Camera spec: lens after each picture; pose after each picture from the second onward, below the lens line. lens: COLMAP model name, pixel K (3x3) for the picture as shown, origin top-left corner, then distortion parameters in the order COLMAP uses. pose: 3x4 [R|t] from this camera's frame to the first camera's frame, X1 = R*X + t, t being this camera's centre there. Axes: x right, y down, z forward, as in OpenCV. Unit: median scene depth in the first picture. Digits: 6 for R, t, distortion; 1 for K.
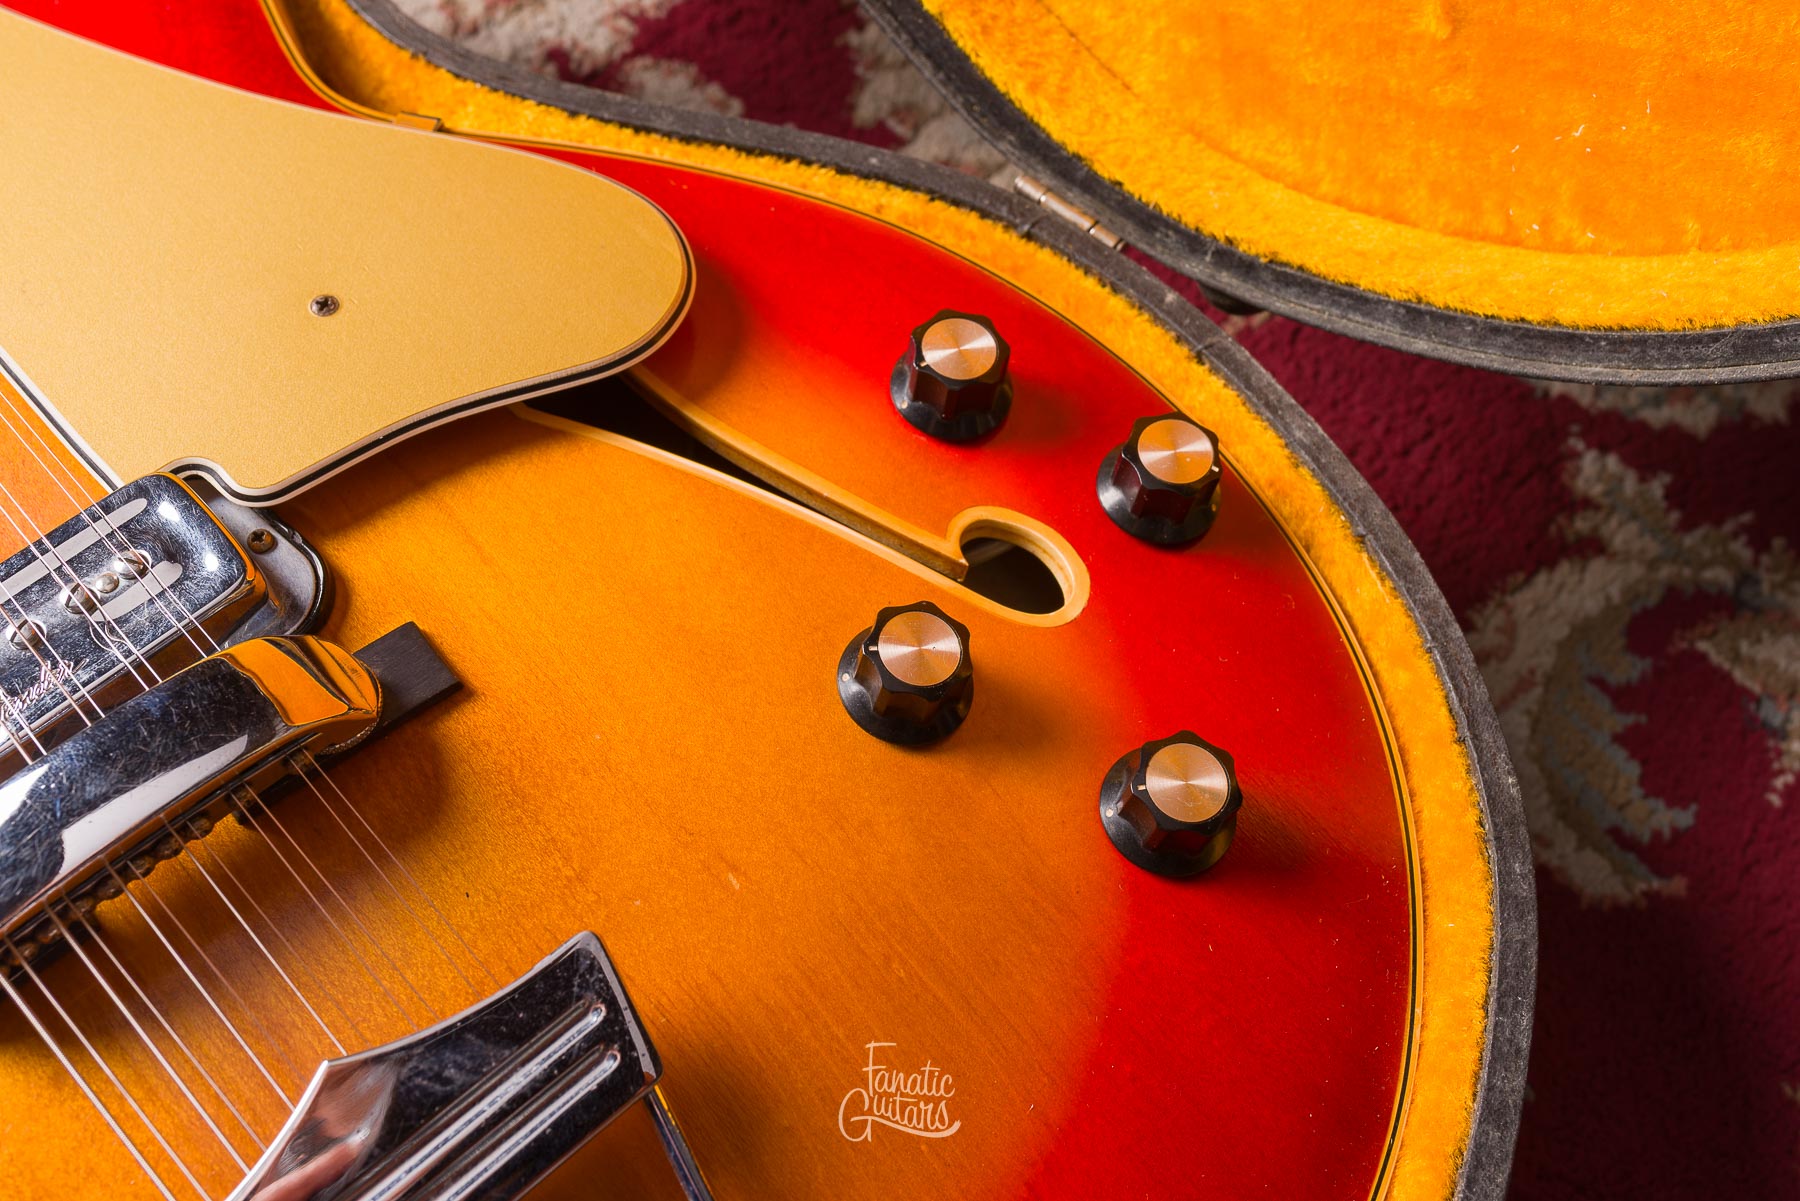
lens RADIAL K [[1796.8, 0, 898.1], [0, 1796.8, 601.2], [0, 0, 1]] dist [0.001823, 0.000414]
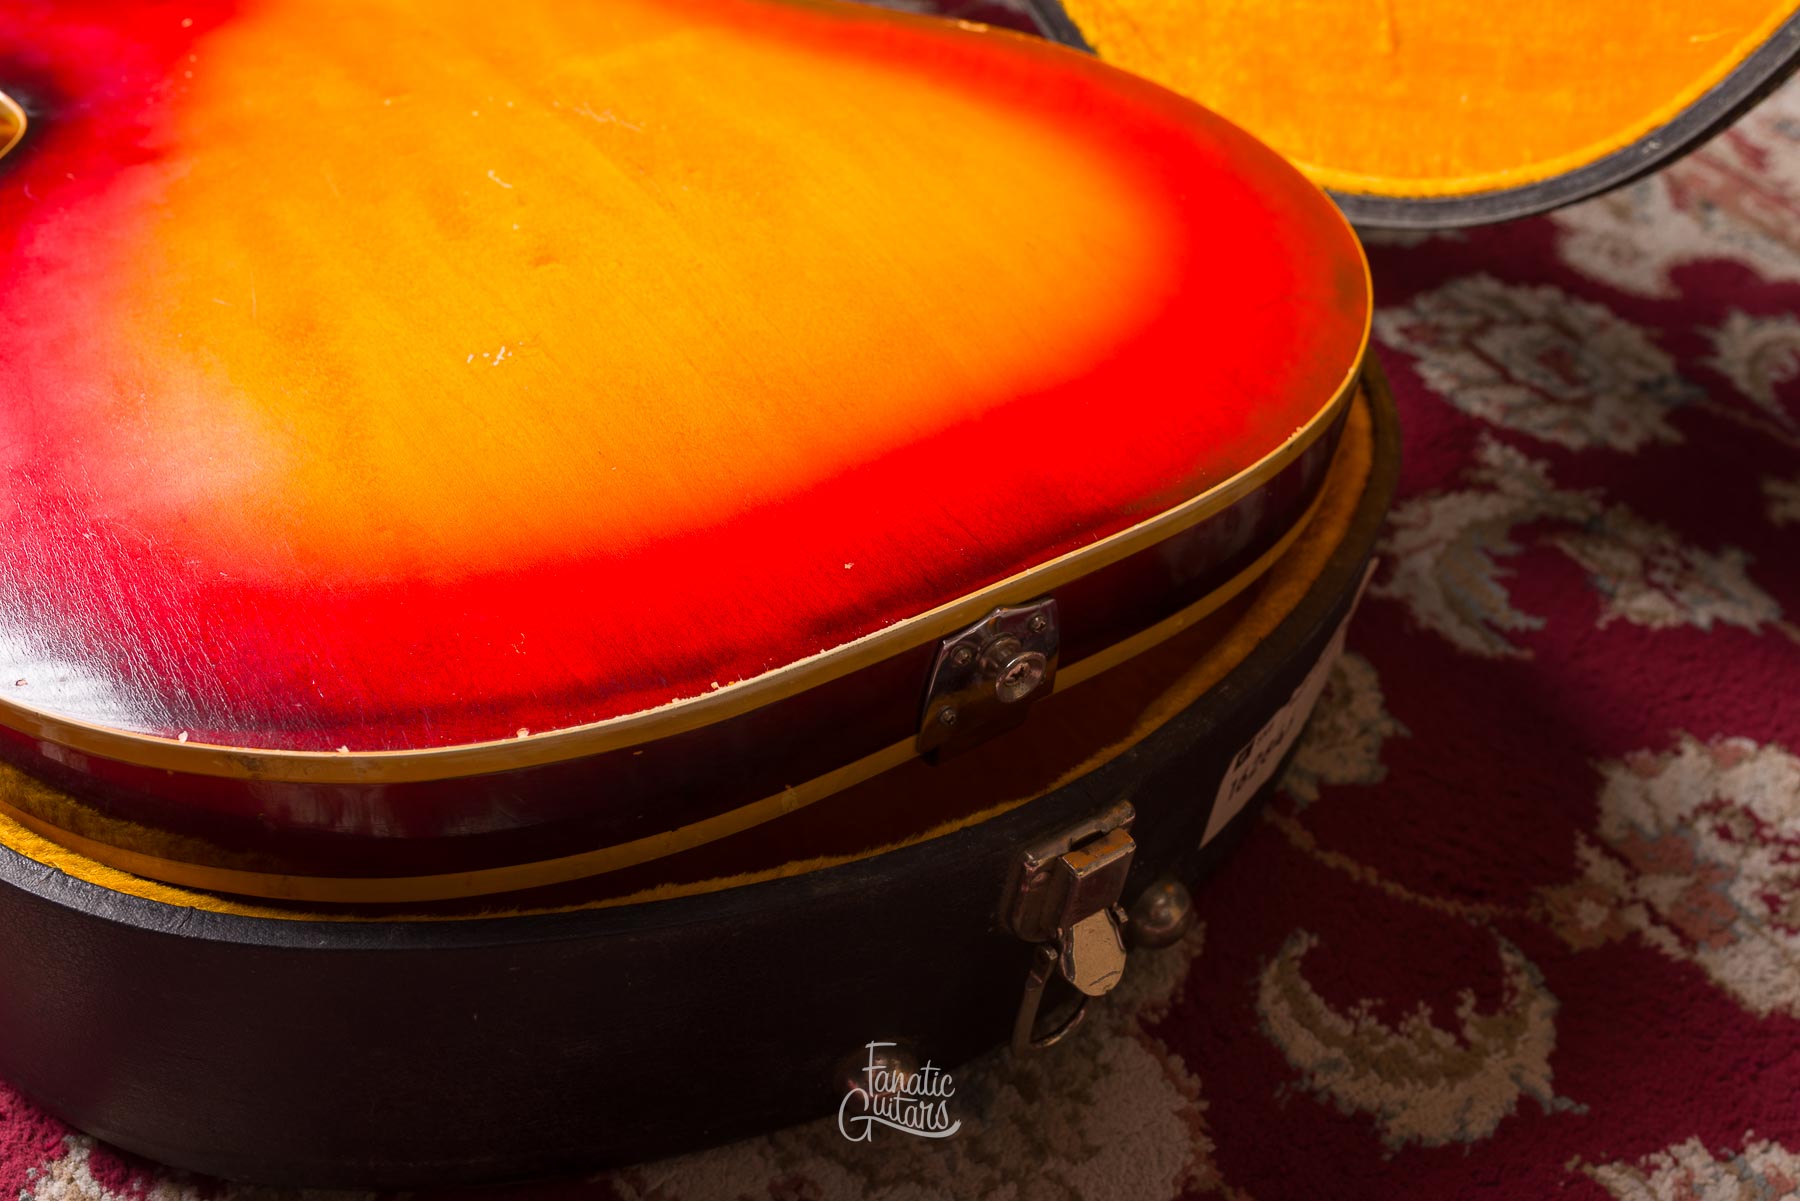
lens RADIAL K [[1784.0, 0, 896.6], [0, 1784.0, 602.6], [0, 0, 1]] dist [0.000209, 0.002744]
pose [[0.986333, 0.153404, -0.060114, 0.021690], [-0.164710, 0.927262, -0.336237, 0.792175], [0.004162, 0.341543, 0.939857, -0.406399]]
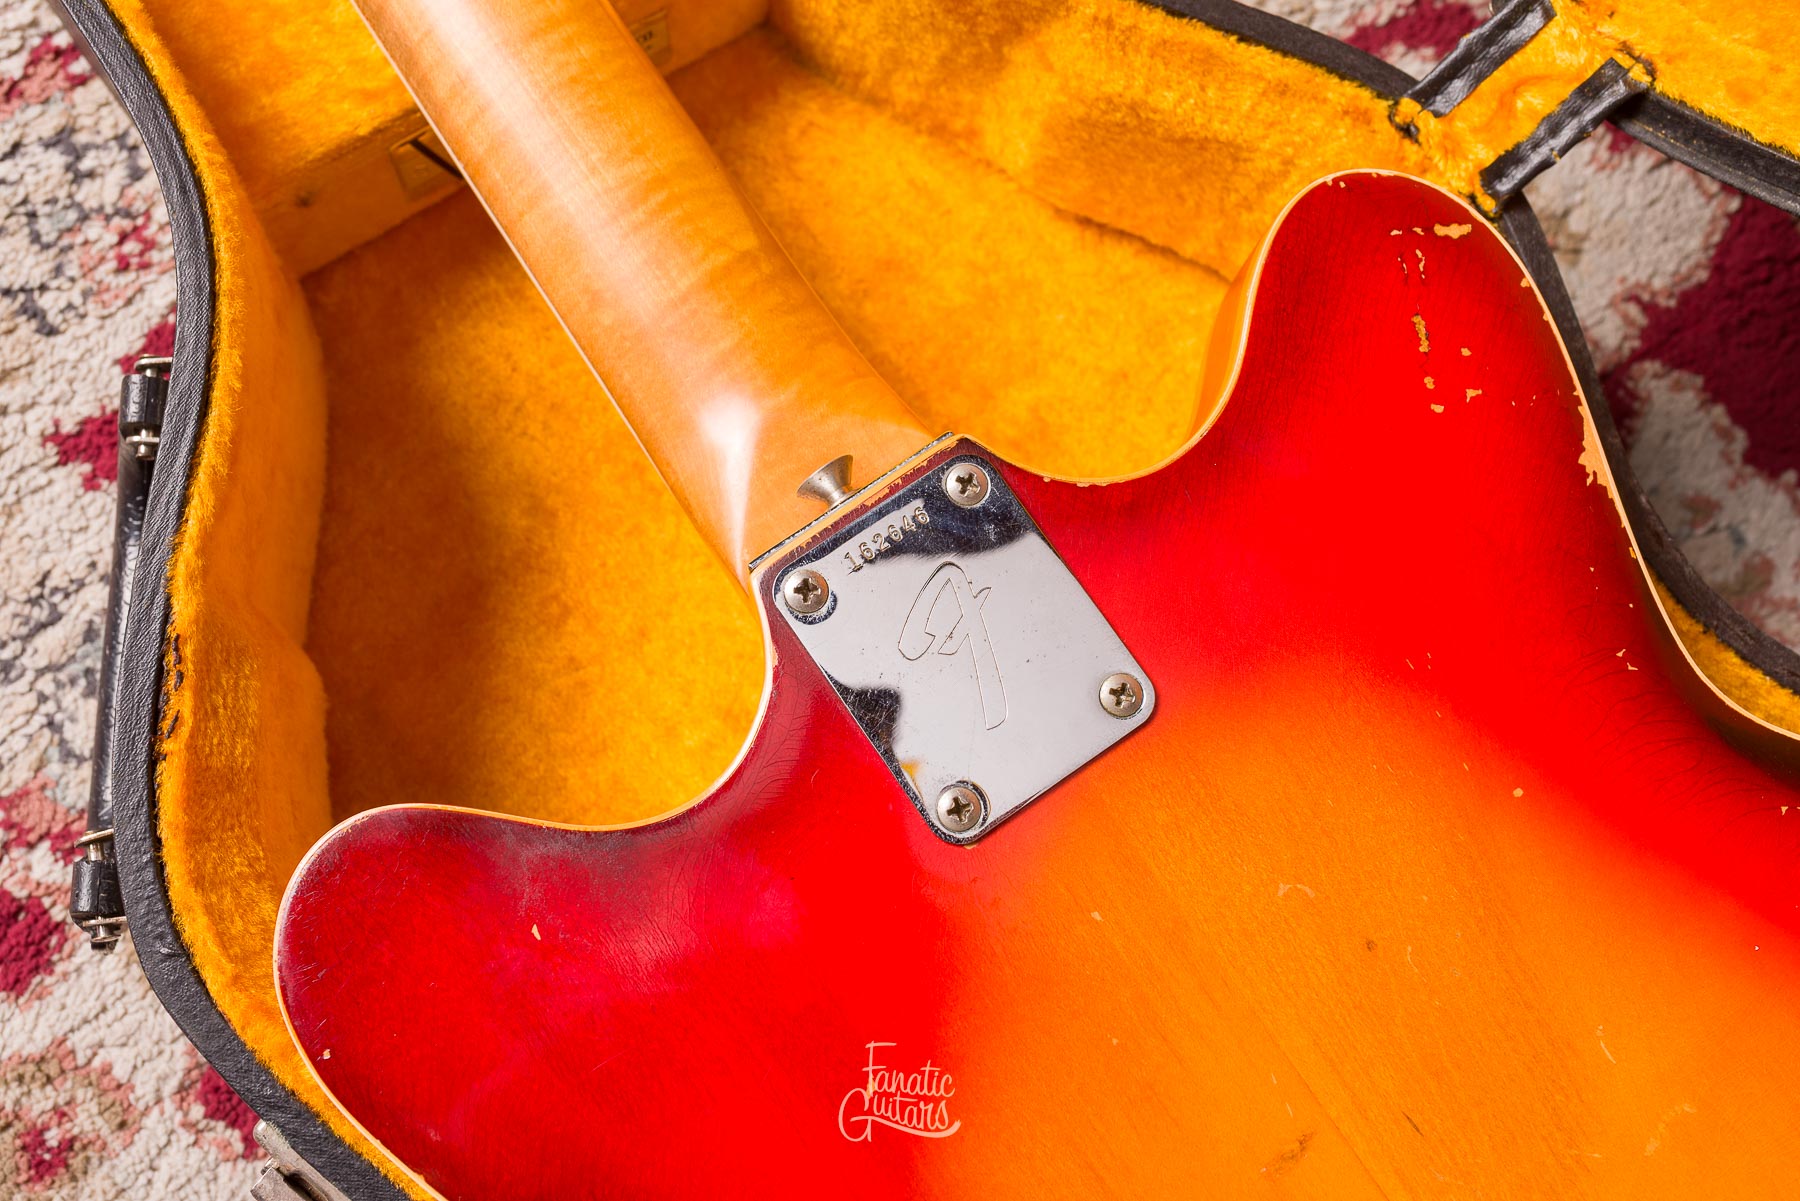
lens RADIAL K [[1796.8, 0, 898.1], [0, 1796.8, 601.2], [0, 0, 1]] dist [0.001823, 0.000414]
pose [[0.984711, 0.160531, 0.067630, -0.850473], [-0.173618, 0.936053, 0.306041, -0.599569], [-0.014176, -0.313104, 0.949613, 0.113364]]
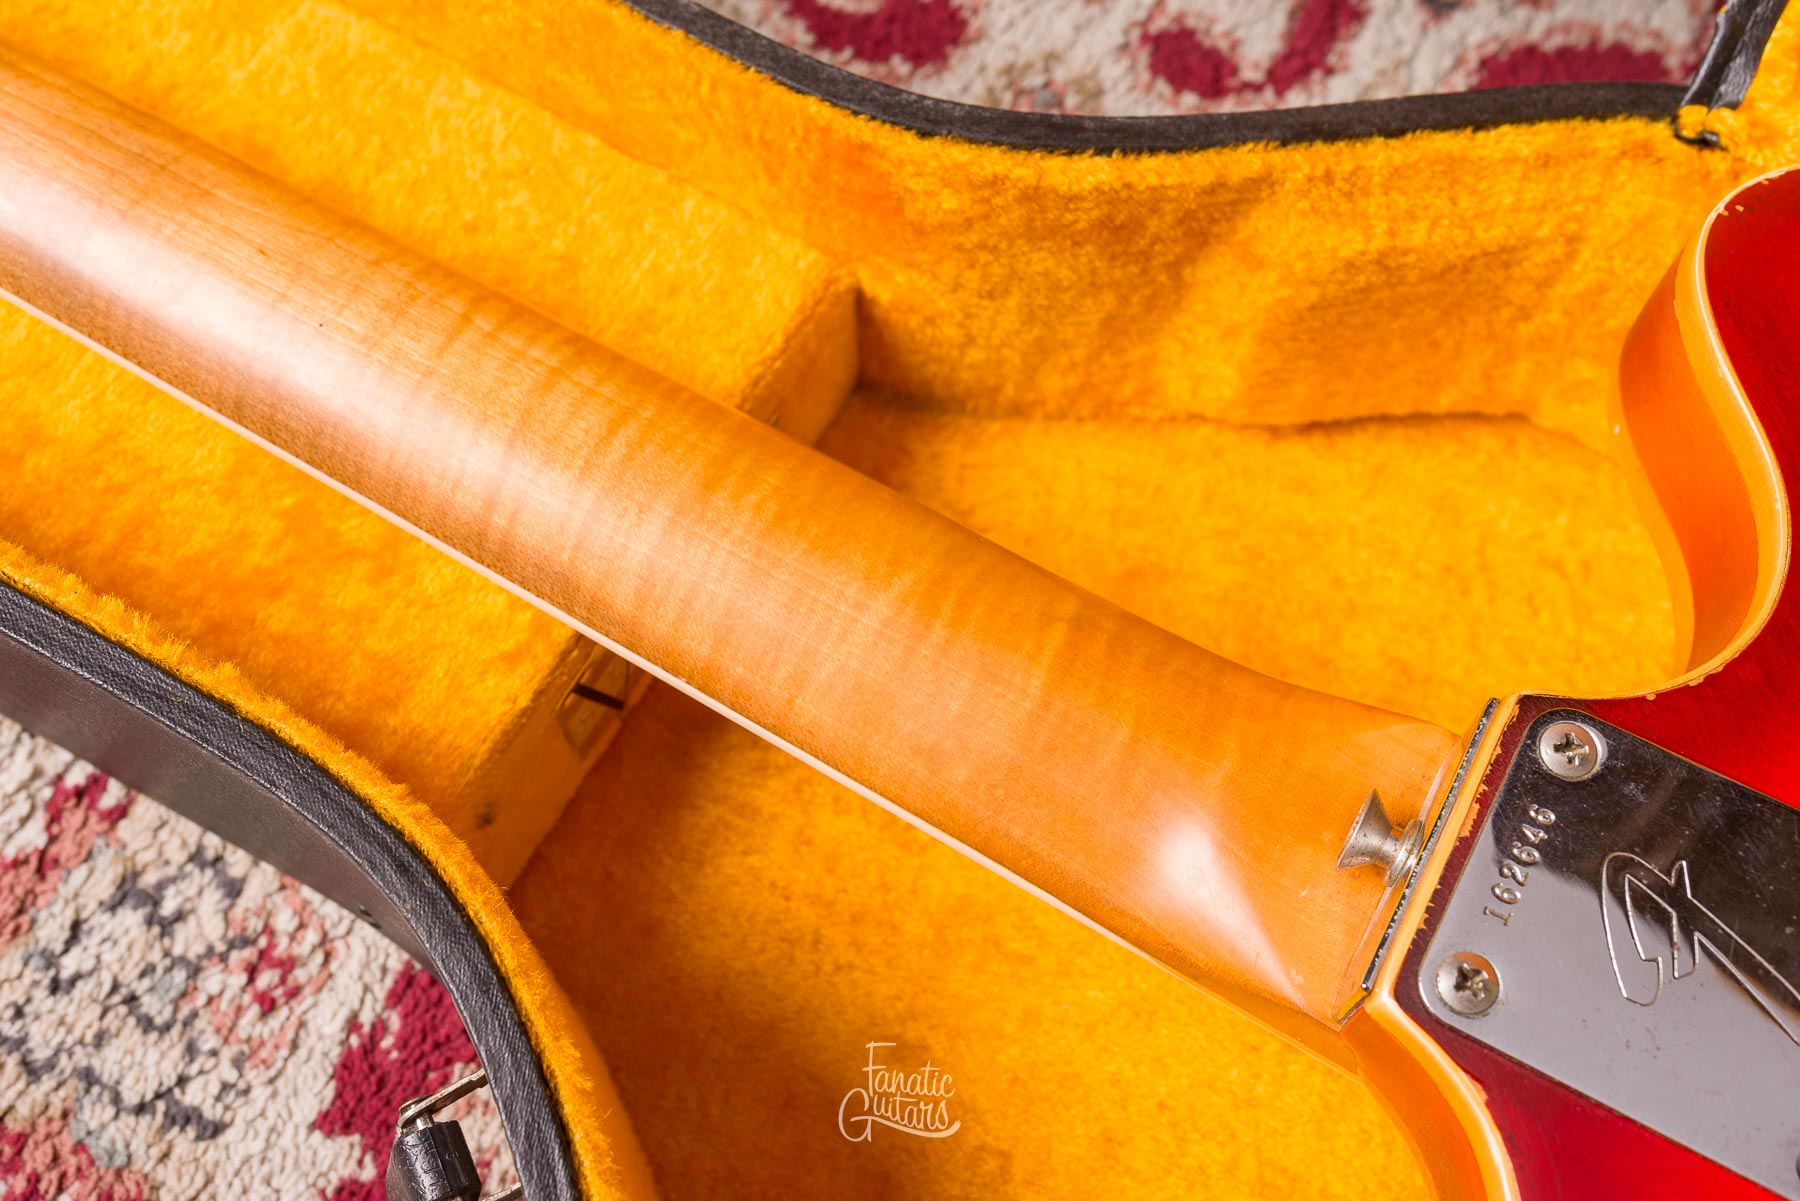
lens RADIAL K [[1816.9, 0, 899.4], [0, 1816.9, 597.8], [0, 0, 1]] dist [0.002092, -0.004102]
pose [[0.951821, -0.271719, 0.142144, -1.094169], [0.255466, 0.959015, 0.122586, -0.581252], [-0.169628, -0.080367, 0.982226, 0.397308]]
